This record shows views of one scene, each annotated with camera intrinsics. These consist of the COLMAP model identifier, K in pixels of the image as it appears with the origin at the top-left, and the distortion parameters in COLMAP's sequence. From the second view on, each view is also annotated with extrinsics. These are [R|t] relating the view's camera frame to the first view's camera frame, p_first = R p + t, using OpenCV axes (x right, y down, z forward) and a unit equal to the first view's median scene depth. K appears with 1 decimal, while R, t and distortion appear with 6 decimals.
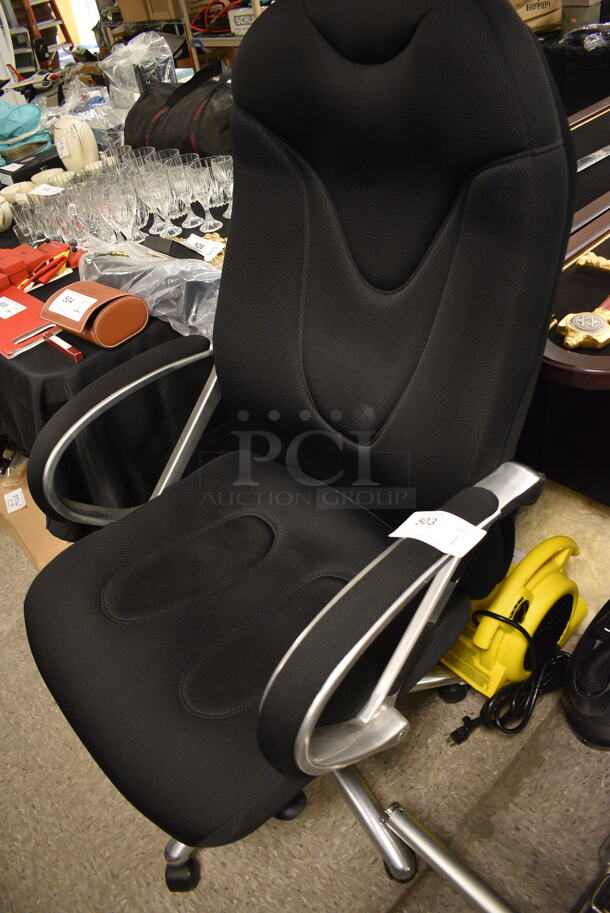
lens RADIAL K [[741.6, 0, 305.0], [0, 741.6, 456.5], [0, 0, 1]] dist [-0.072637, -0.000474]
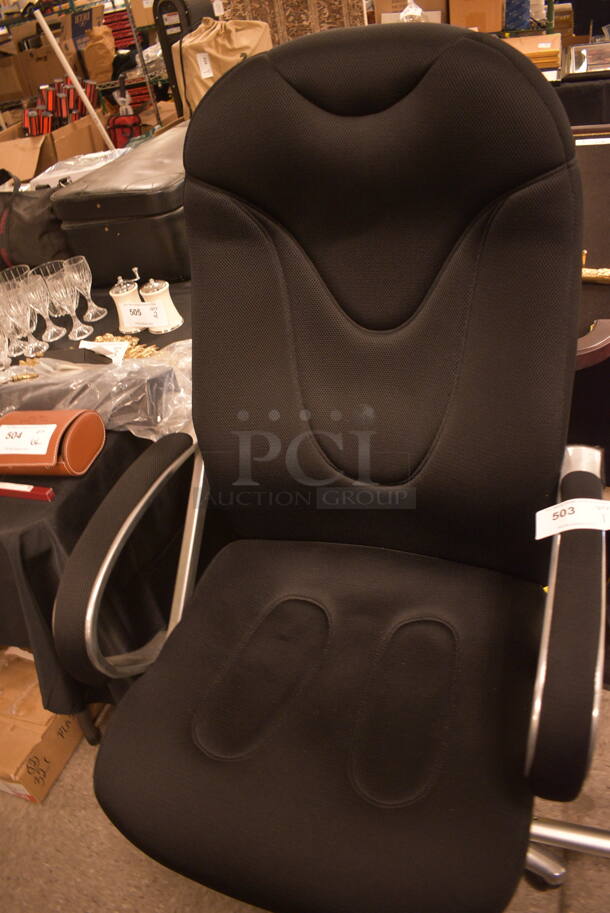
lens RADIAL K [[741.6, 0, 305.0], [0, 741.6, 456.5], [0, 0, 1]] dist [-0.072637, -0.000474]
pose [[0.867314, -0.283539, 0.409112, -0.397752], [0.331308, 0.942231, -0.049348, -0.040063], [-0.371486, 0.178342, 0.911149, 0.118015]]
